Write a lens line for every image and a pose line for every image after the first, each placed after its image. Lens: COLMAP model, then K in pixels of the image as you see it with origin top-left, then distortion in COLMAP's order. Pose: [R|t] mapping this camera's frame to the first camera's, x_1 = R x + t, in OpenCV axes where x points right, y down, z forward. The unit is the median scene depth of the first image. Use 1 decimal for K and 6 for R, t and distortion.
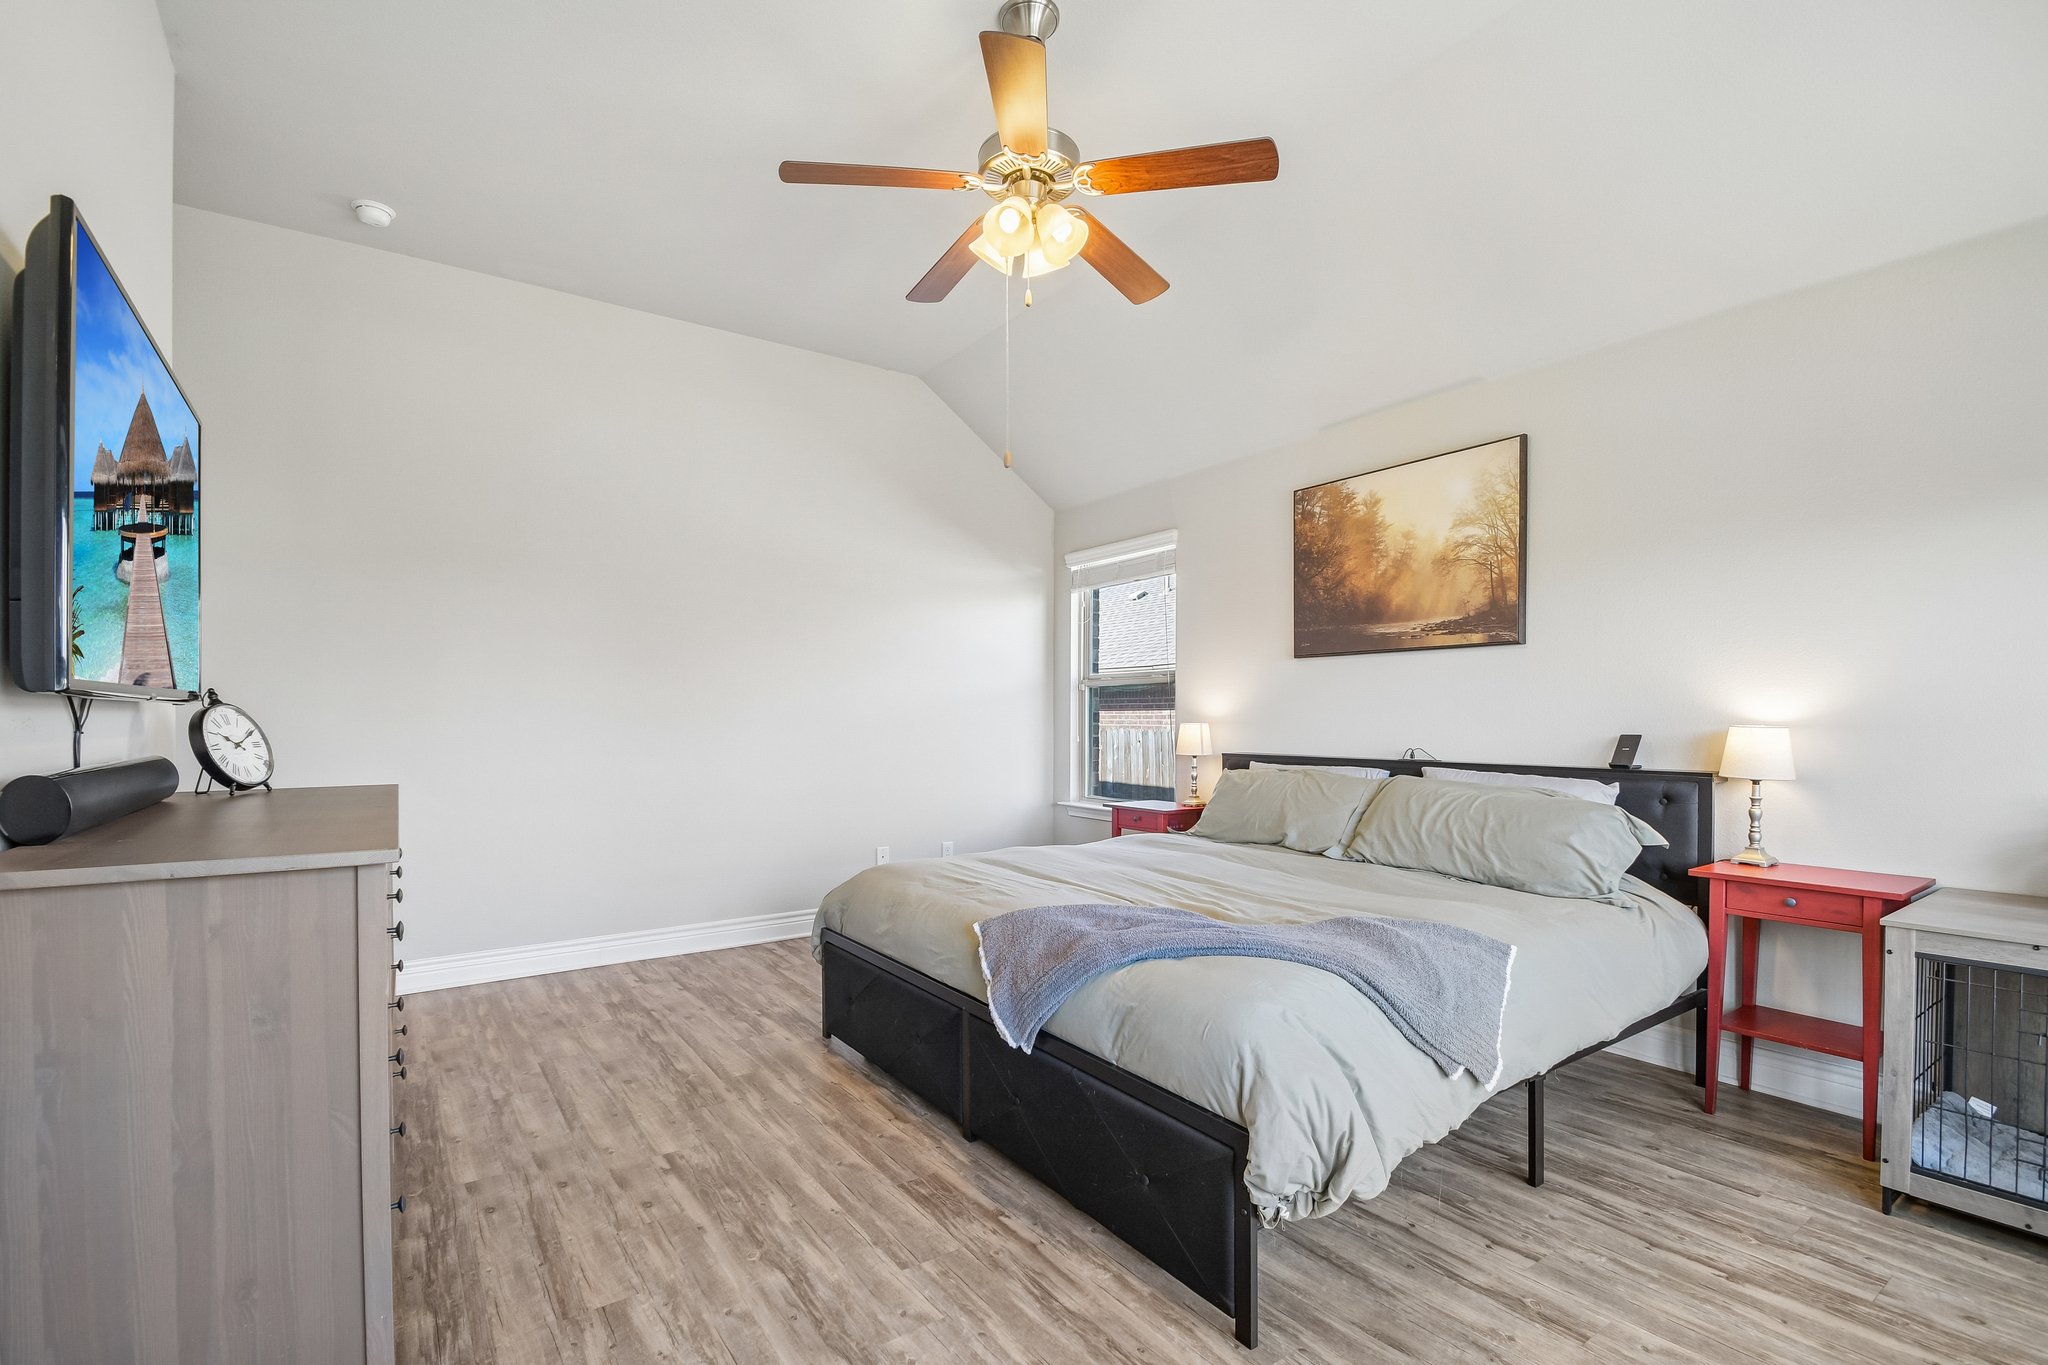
lens RADIAL K [[923.0, 0, 1022.6], [0, 923.0, 720.3], [0, 0, 1]] dist [-0.002402, -0.000219]
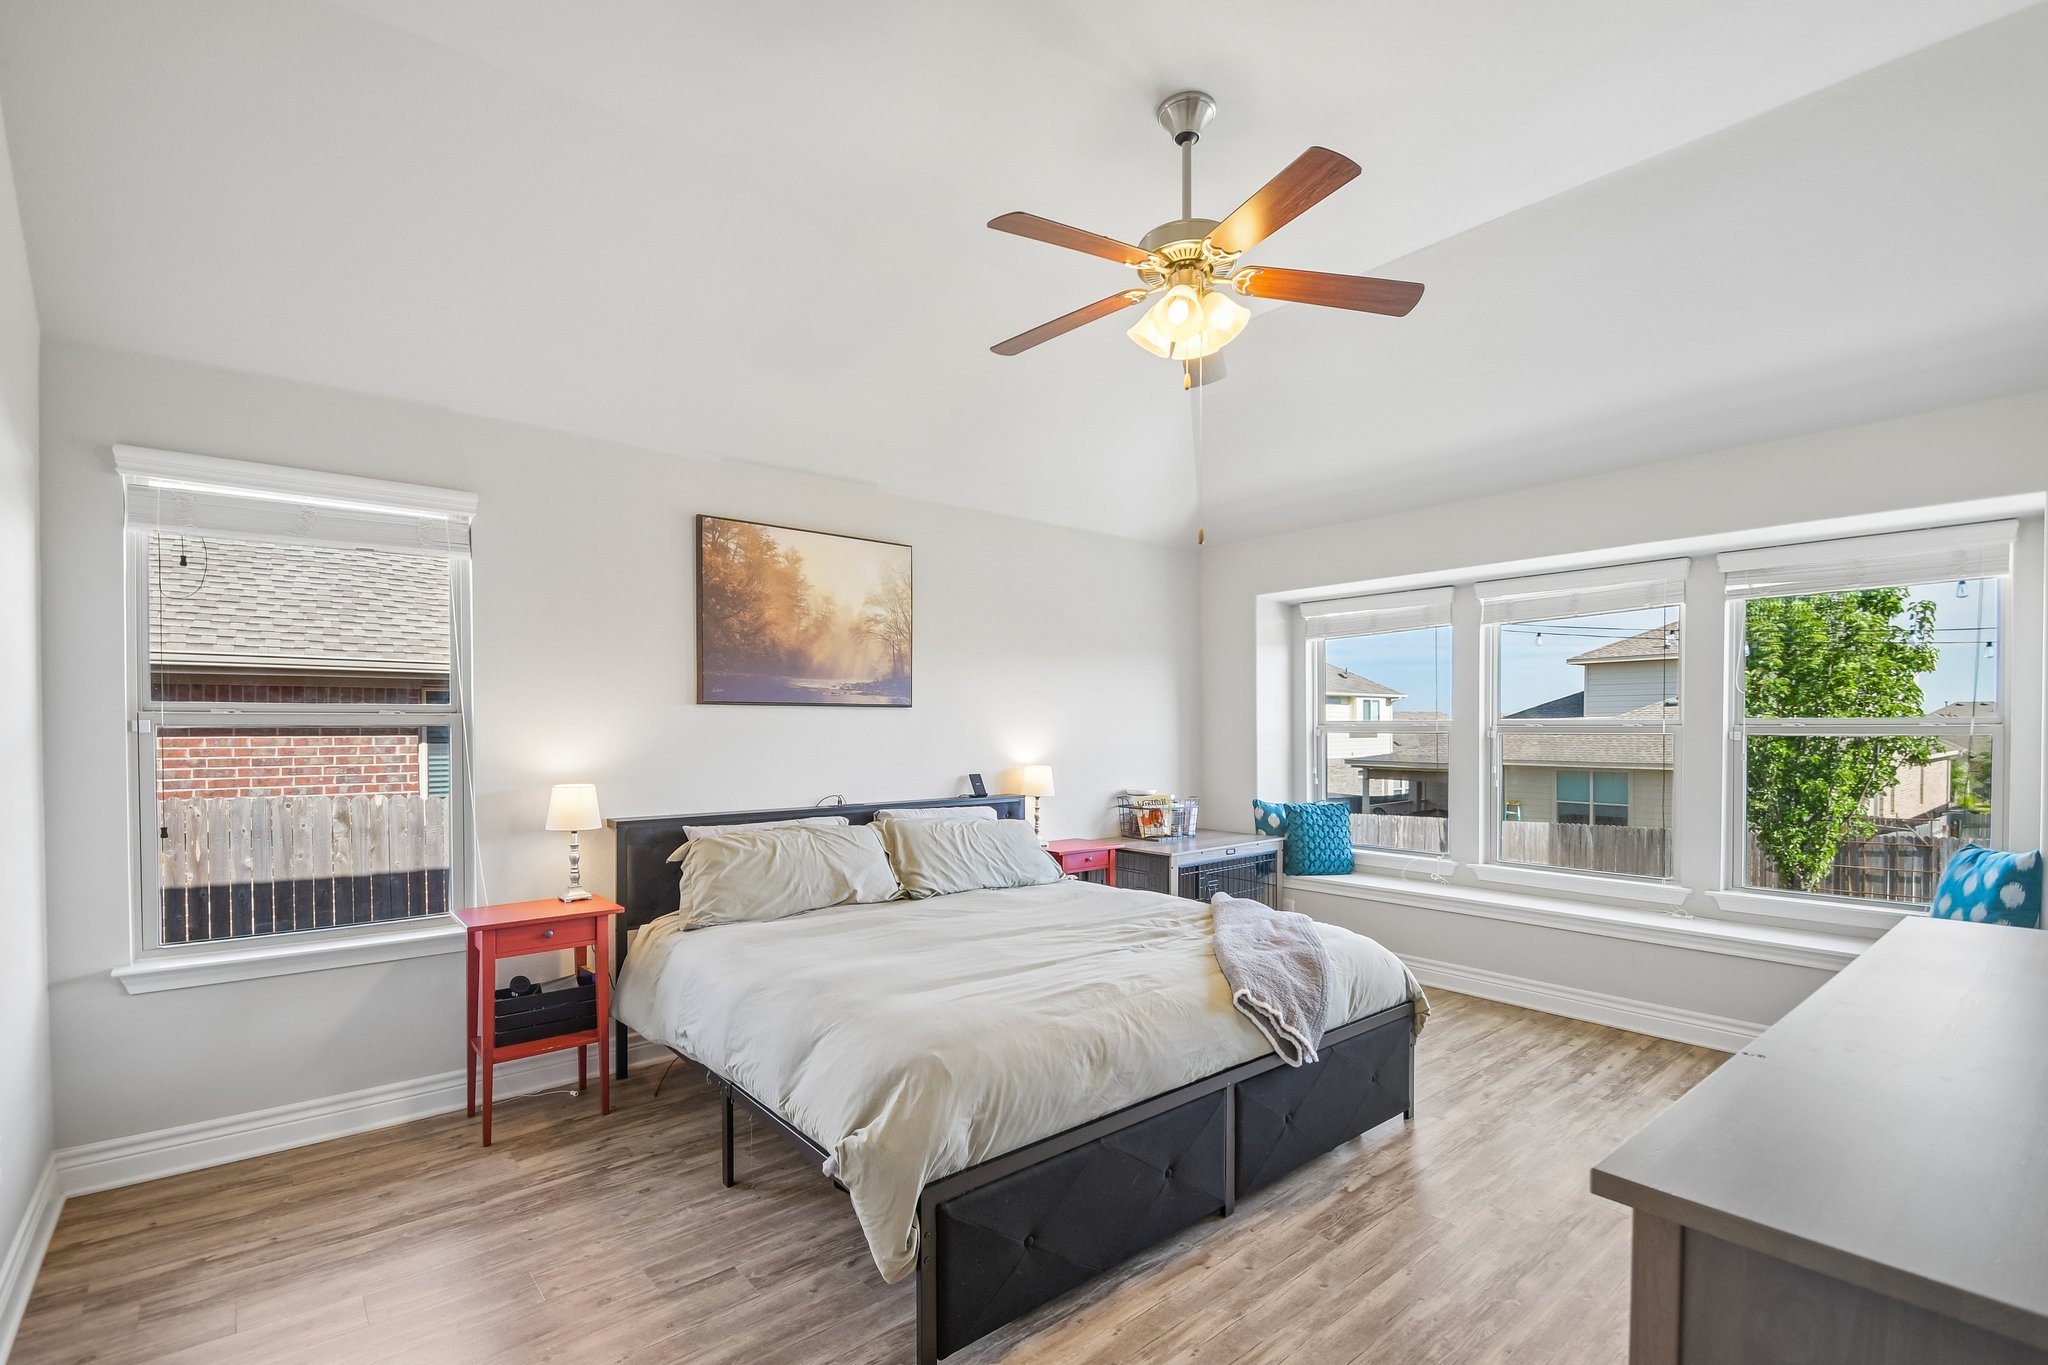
lens RADIAL K [[923.0, 0, 1022.6], [0, 923.0, 720.3], [0, 0, 1]] dist [-0.002402, -0.000219]
pose [[-0.091698, 0.011528, 0.995720, -0.709943], [0.007348, 0.999914, -0.010900, -0.046479], [-0.995760, 0.006317, -0.091774, 0.900447]]
